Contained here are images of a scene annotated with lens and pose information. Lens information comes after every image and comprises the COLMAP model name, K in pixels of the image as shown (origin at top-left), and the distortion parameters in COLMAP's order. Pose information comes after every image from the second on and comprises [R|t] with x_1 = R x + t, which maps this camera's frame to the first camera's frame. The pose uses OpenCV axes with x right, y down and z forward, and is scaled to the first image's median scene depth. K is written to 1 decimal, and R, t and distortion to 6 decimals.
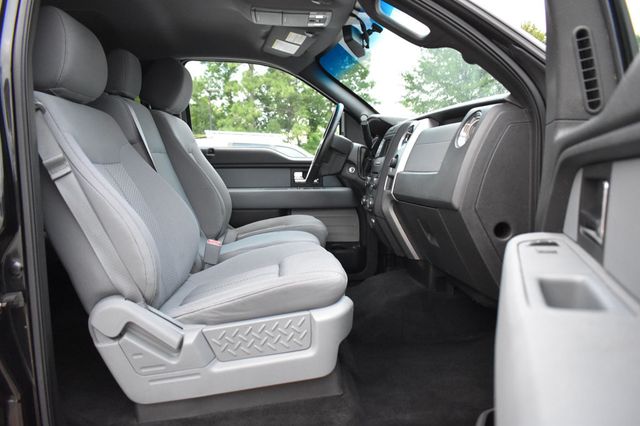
lens RADIAL K [[488.9, 0, 320.0], [0, 488.9, 213.0], [0, 0, 1]] dist [-0.099708, 0.013128]
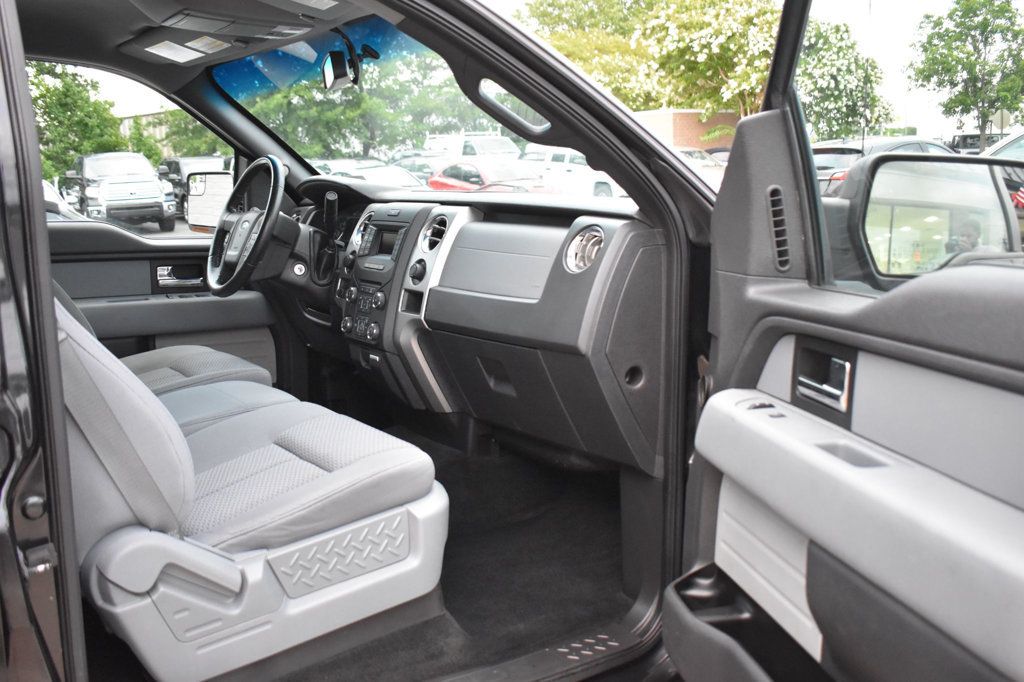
lens RADIAL K [[980.5, 0, 512.8], [0, 980.5, 351.7], [0, 0, 1]] dist [-0.079889, 0.006751]
pose [[0.872700, -0.071552, 0.482985, -0.573528], [0.040975, 0.996447, 0.073581, -0.129190], [-0.486534, -0.044424, 0.872531, -0.337284]]
